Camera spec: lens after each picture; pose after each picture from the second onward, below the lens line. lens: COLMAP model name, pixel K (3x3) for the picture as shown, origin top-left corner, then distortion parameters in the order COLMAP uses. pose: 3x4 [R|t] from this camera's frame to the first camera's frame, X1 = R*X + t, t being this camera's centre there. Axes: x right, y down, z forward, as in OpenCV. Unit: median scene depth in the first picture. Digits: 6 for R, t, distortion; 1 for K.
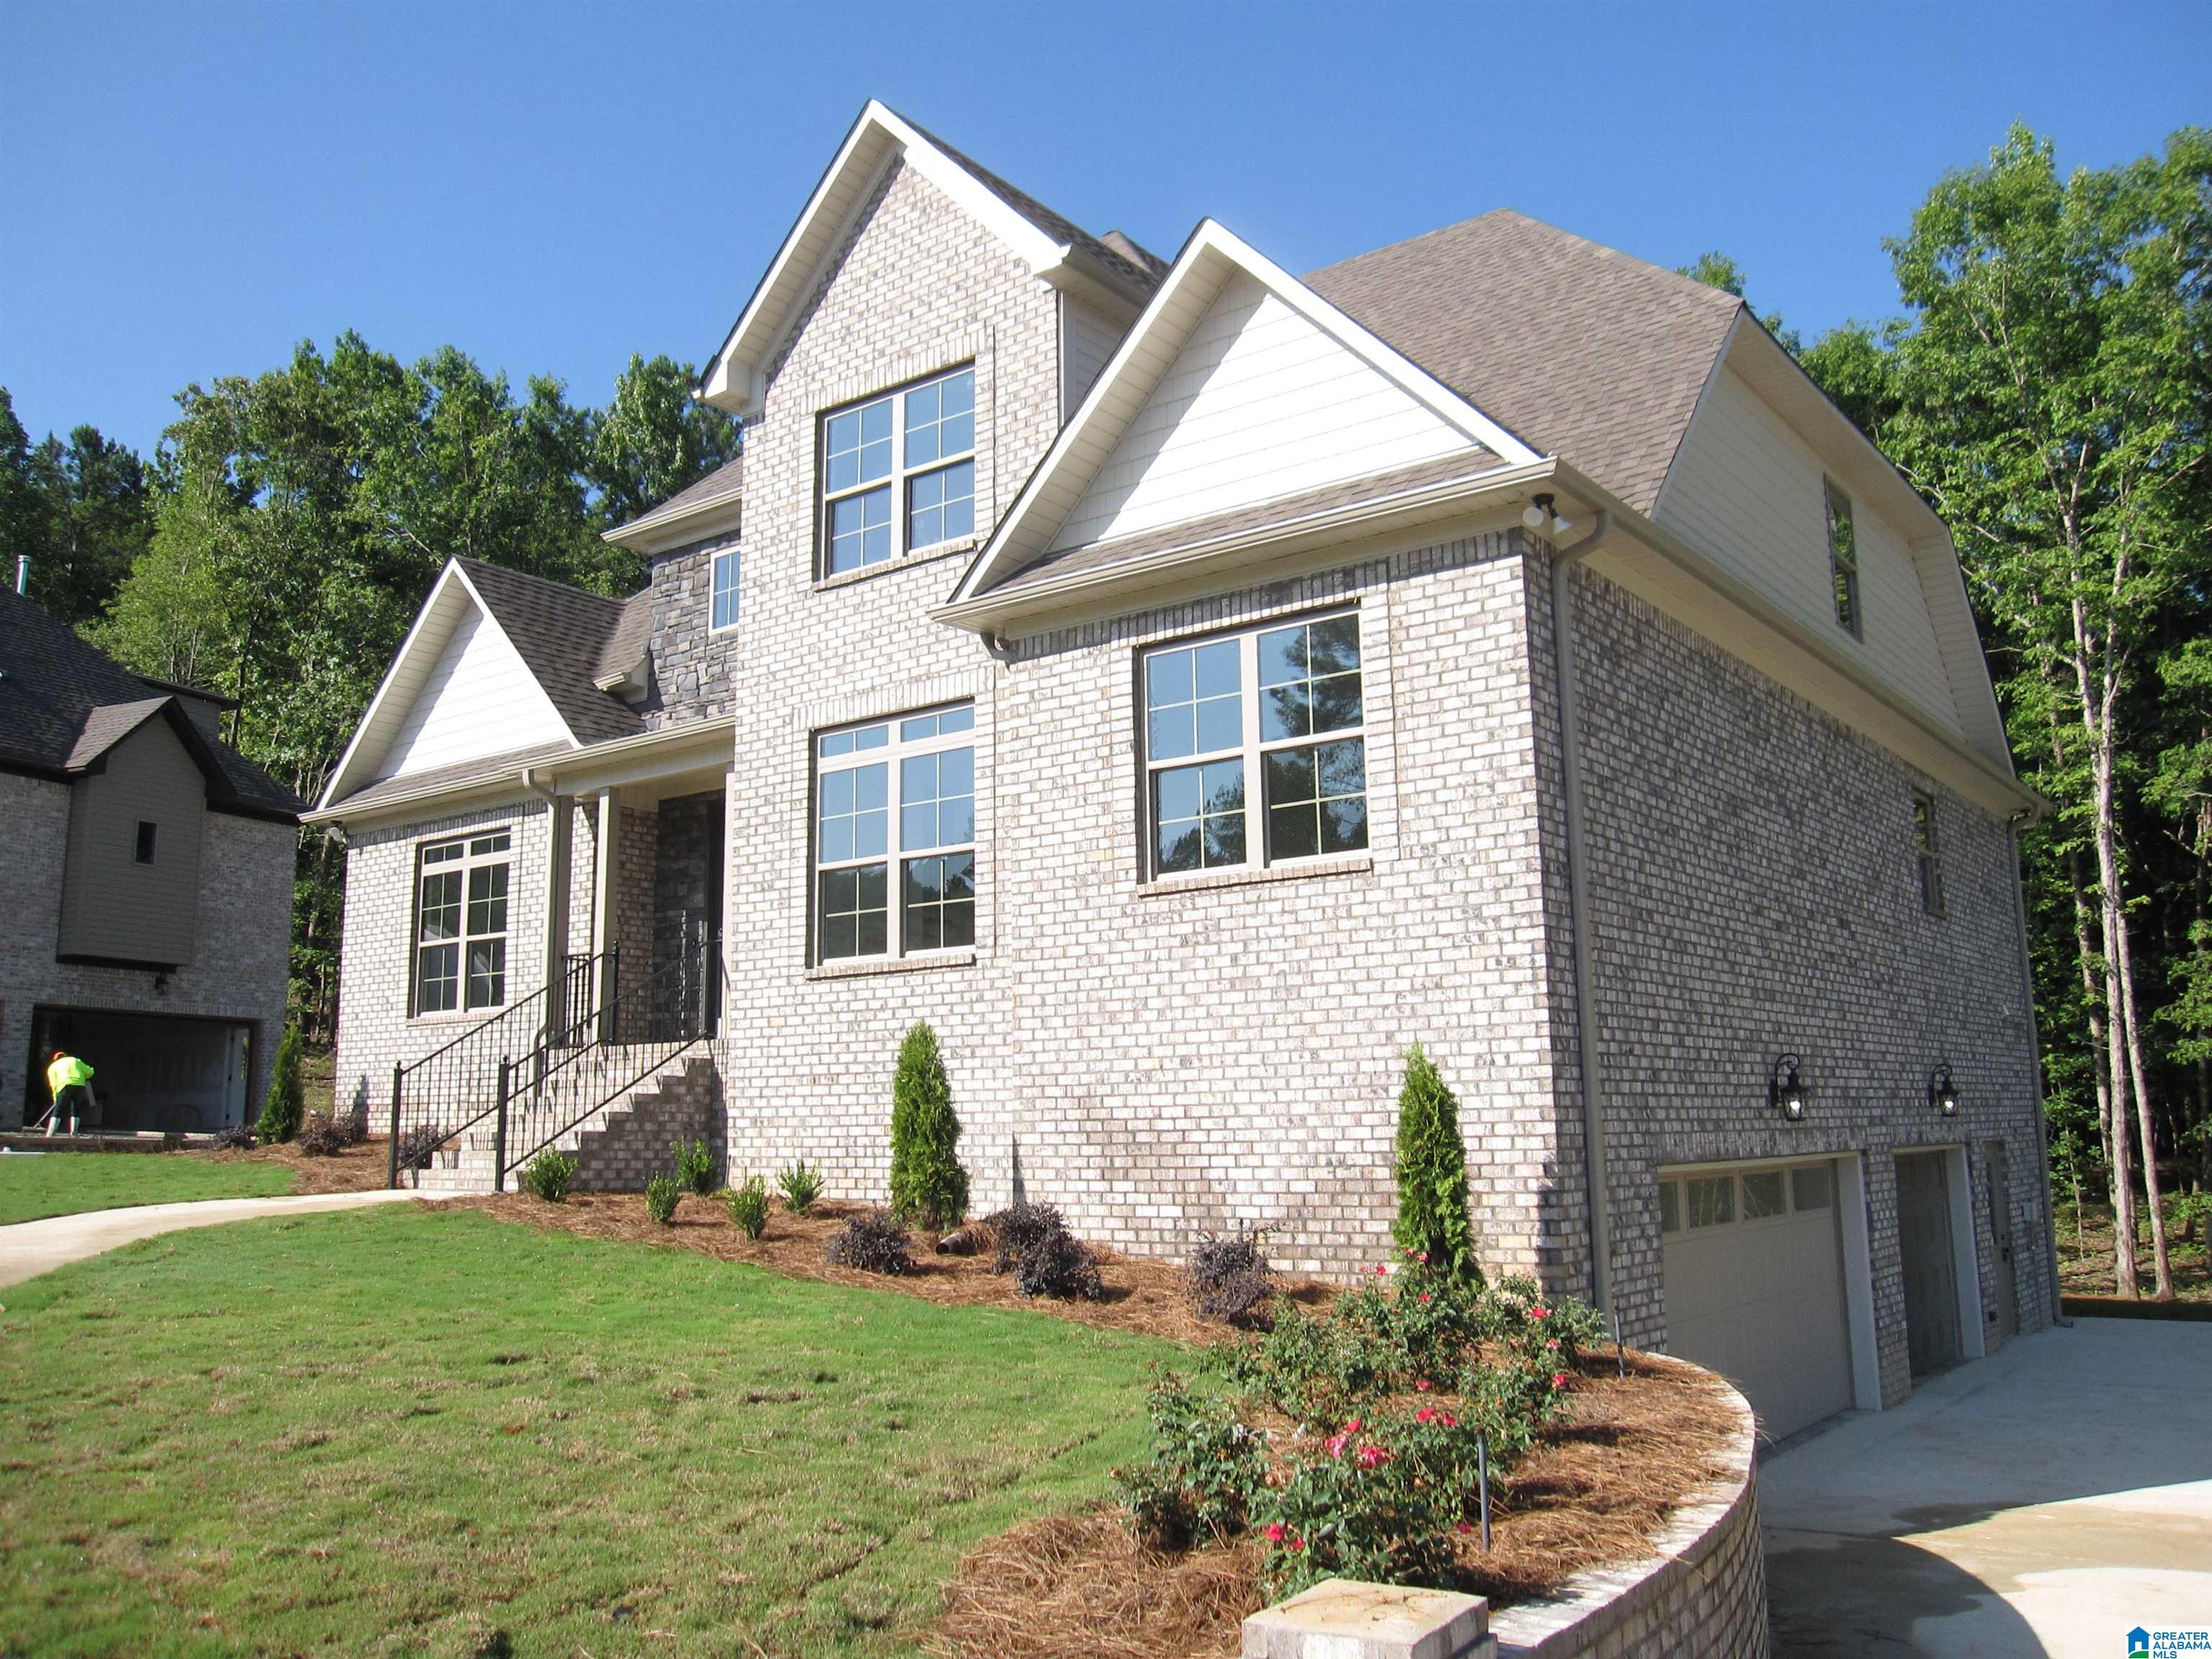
lens RADIAL K [[1798.2, 0, 1111.8], [0, 1798.2, 723.1], [0, 0, 1]] dist [-0.083623, 0.030449]
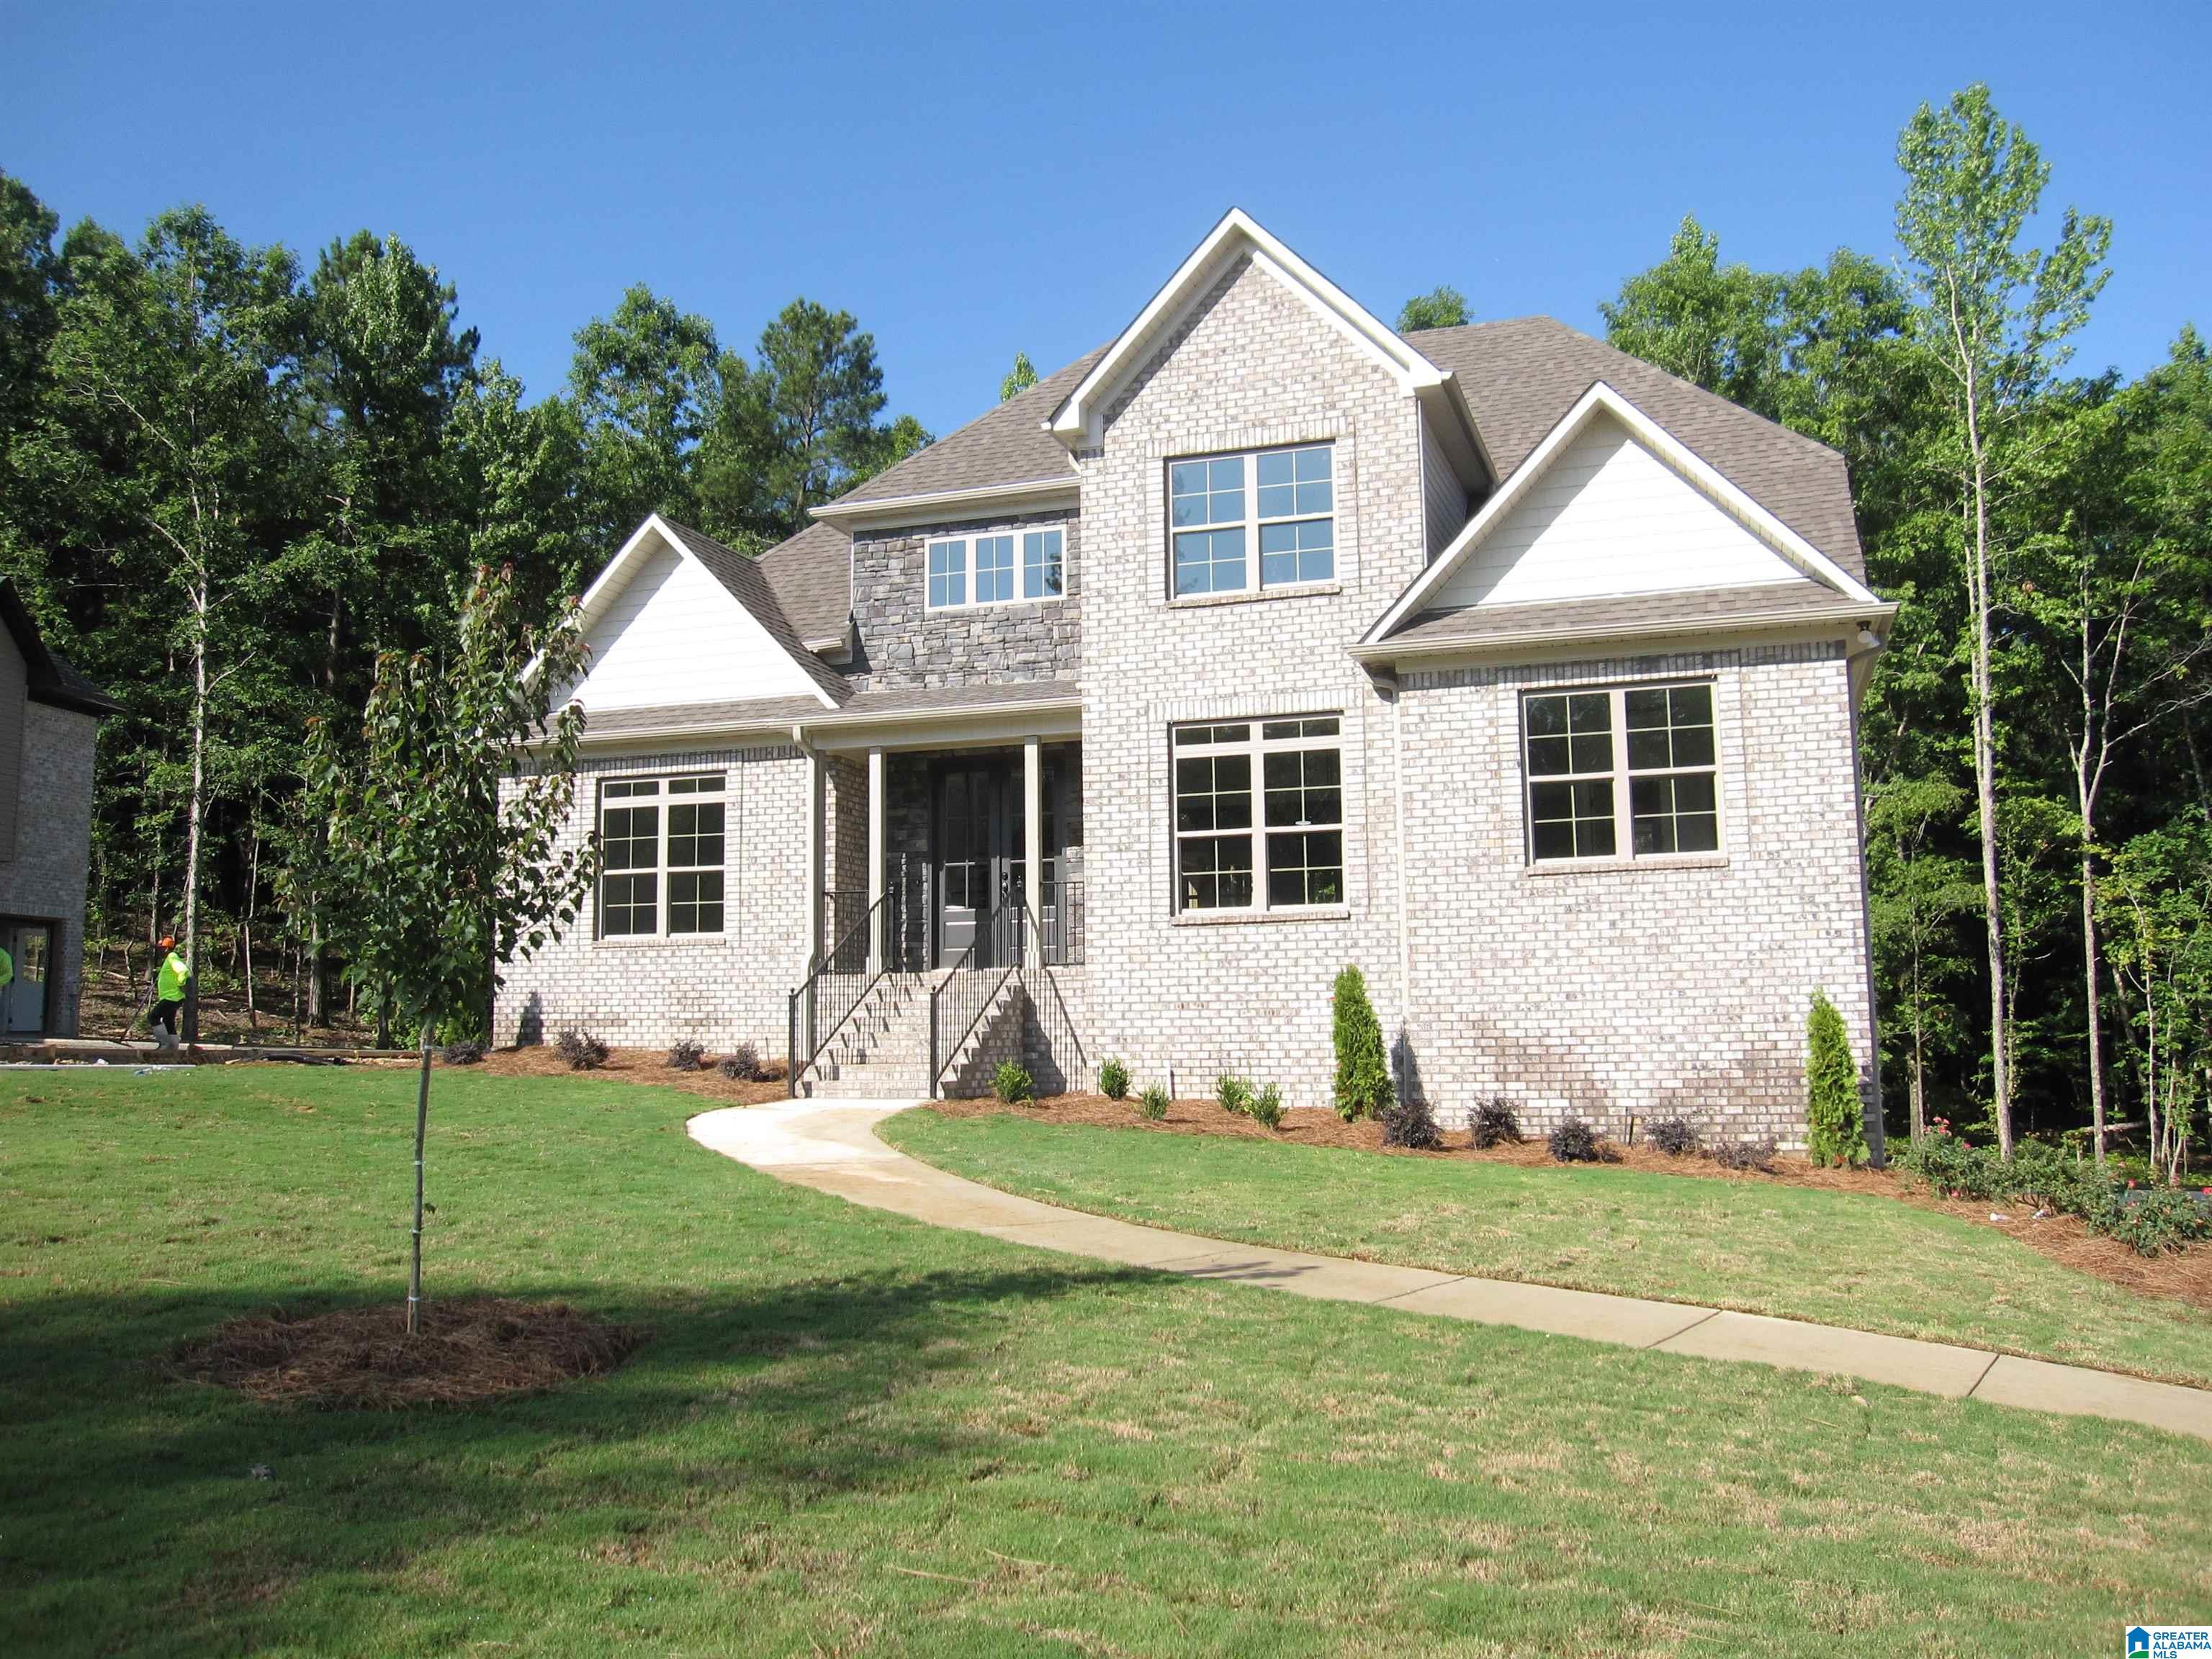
lens RADIAL K [[1798.2, 0, 1111.2], [0, 1798.2, 694.0], [0, 0, 1]] dist [-0.083623, 0.030449]
pose [[0.951793, 0.056993, 0.301400, -0.685730], [-0.068732, 0.997229, 0.028479, -0.056761], [-0.298942, -0.047822, 0.953072, -0.192240]]
